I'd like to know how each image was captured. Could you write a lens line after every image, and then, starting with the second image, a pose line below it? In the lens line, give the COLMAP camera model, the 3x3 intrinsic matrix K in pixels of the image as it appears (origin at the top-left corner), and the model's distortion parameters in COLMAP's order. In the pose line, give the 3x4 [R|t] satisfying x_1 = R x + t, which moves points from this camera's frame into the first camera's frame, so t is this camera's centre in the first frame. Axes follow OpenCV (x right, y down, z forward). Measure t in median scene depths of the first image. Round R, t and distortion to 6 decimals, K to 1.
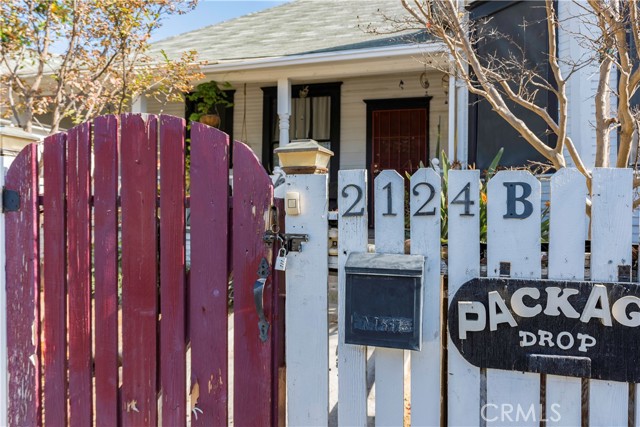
lens RADIAL K [[462.6, 0, 319.7], [0, 462.6, 182.4], [0, 0, 1]] dist [0.001108, 0.002674]
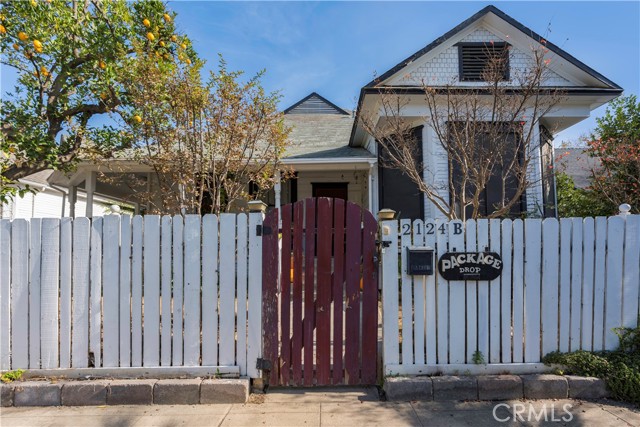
lens RADIAL K [[295.2, 0, 319.9], [0, 295.2, 214.5], [0, 0, 1]] dist [0.001393, 0.000146]
pose [[0.968801, 0.010812, 0.247606, -1.051314], [0.001292, 0.998814, -0.048670, 0.039204], [-0.247838, 0.047472, 0.967638, -0.805972]]
